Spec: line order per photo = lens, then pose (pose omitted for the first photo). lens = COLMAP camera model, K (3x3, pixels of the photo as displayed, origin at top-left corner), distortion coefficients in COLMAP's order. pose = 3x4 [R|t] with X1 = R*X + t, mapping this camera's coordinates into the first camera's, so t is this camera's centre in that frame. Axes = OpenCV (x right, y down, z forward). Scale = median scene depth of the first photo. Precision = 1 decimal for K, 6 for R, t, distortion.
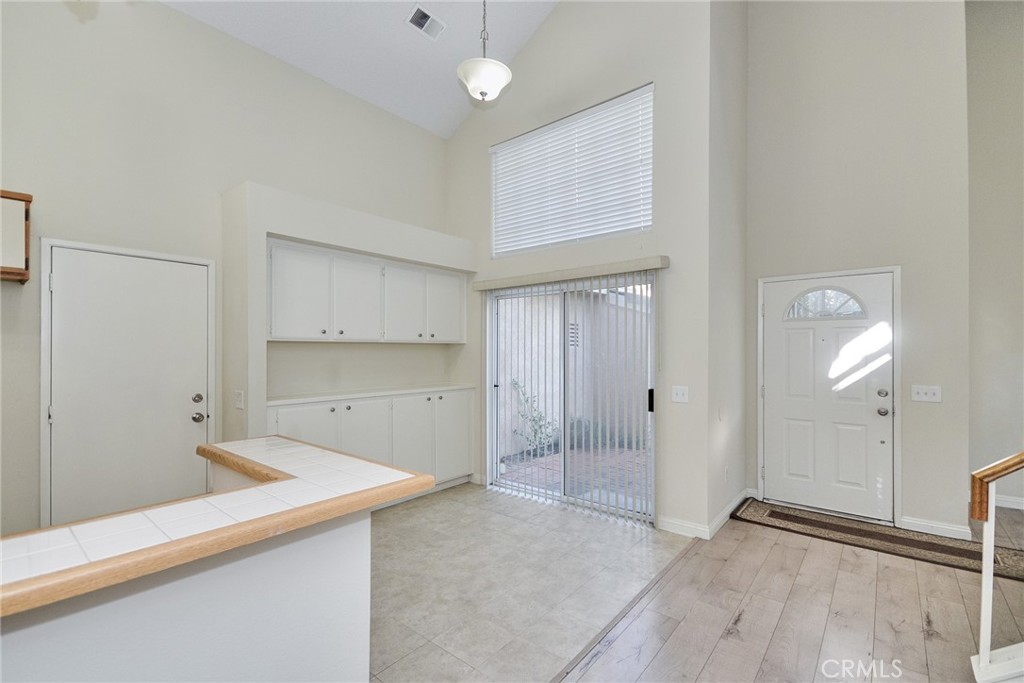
lens RADIAL K [[454.9, 0, 524.1], [0, 454.9, 349.8], [0, 0, 1]] dist [0.015099, -0.005954]
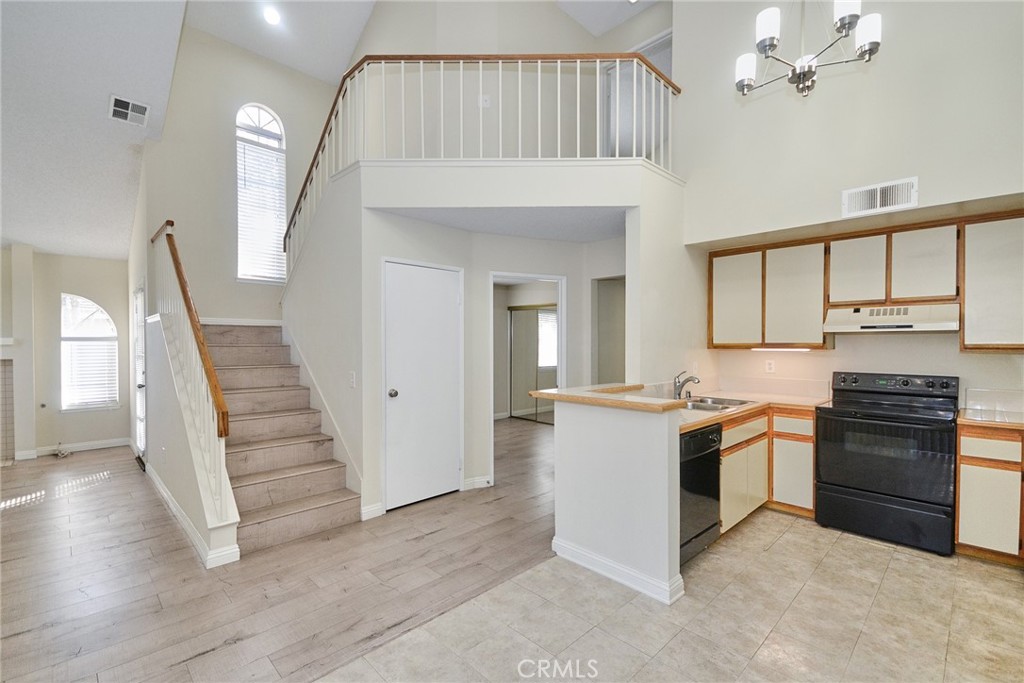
lens RADIAL K [[454.9, 0, 504.9], [0, 454.9, 347.0], [0, 0, 1]] dist [0.015099, -0.005954]
pose [[-0.991864, -0.003137, 0.127263, -0.131576], [-0.002624, 0.999988, 0.004199, 0.006399], [-0.127275, 0.003831, -0.991860, 1.150142]]
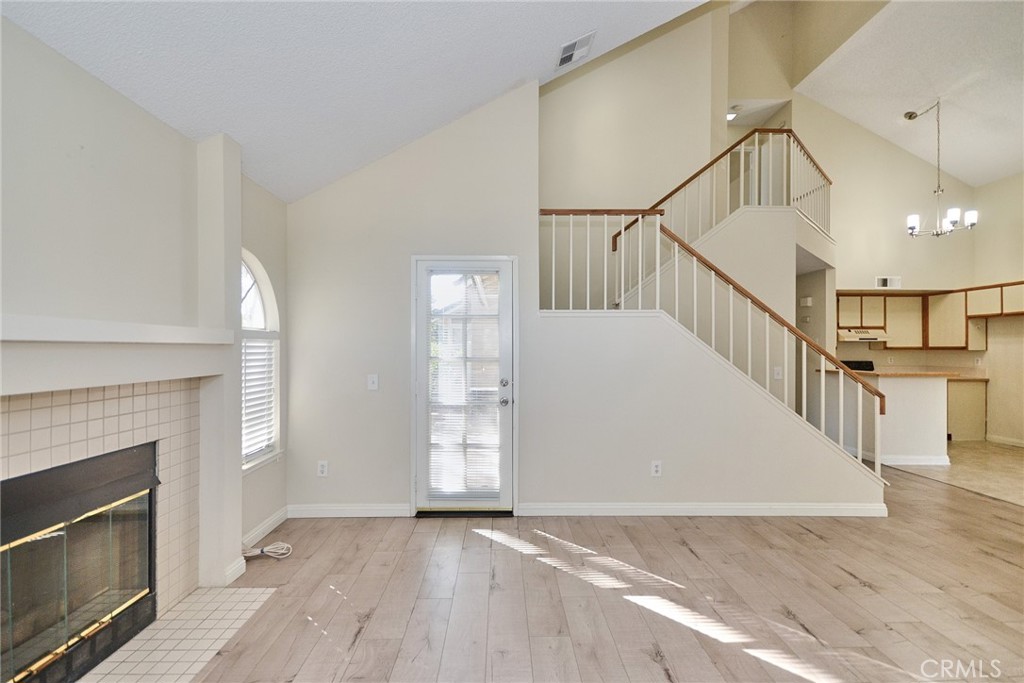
lens RADIAL K [[454.9, 0, 503.4], [0, 454.9, 349.4], [0, 0, 1]] dist [0.015099, -0.005954]
pose [[-0.773403, -0.001242, -0.633913, 1.750901], [0.000581, 0.999996, -0.002668, 0.018949], [0.633914, -0.002432, -0.773399, 0.702200]]
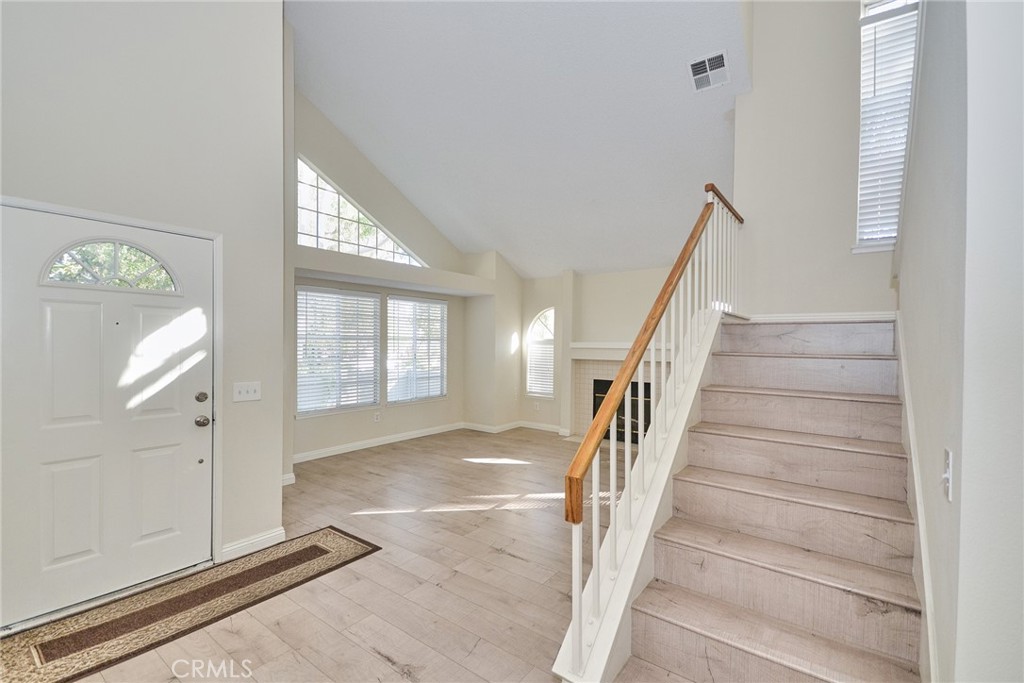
lens RADIAL K [[454.9, 0, 507.7], [0, 454.9, 344.2], [0, 0, 1]] dist [0.015099, -0.005954]
pose [[-0.022839, -0.003310, 0.999734, 0.009478], [-0.014825, 0.999886, 0.002972, -0.003585], [-0.999629, -0.014753, -0.022885, 0.518739]]
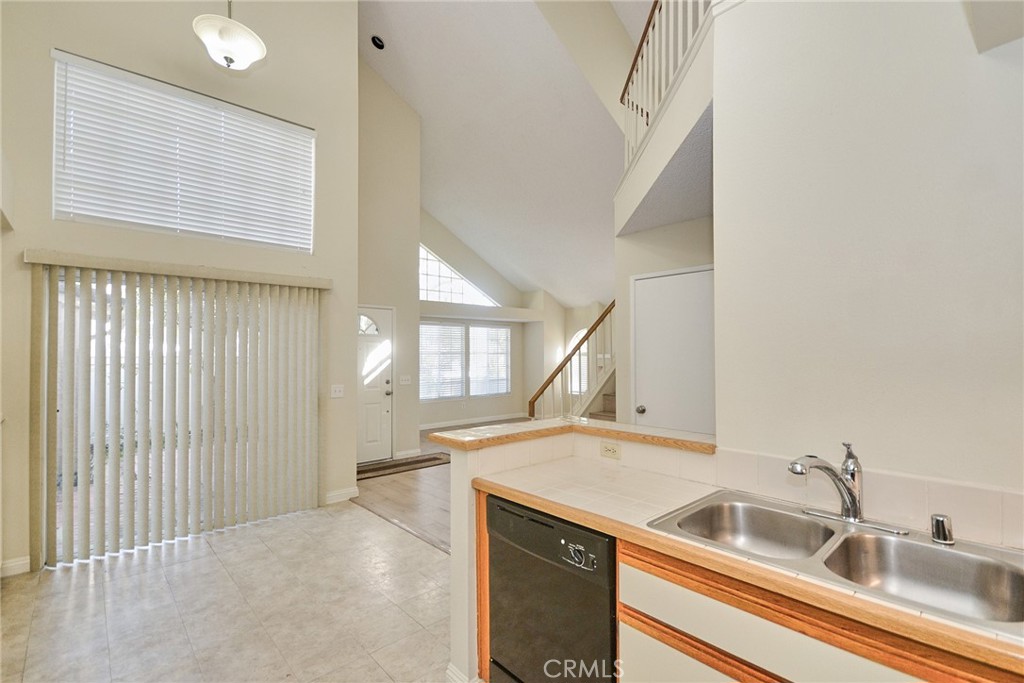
lens RADIAL K [[454.9, 0, 509.1], [0, 454.9, 350.0], [0, 0, 1]] dist [0.015099, -0.005954]
pose [[0.148555, 0.010936, 0.988844, -0.802314], [-0.003521, 0.999938, -0.010530, -0.006249], [-0.988898, -0.001917, 0.148584, 0.323938]]
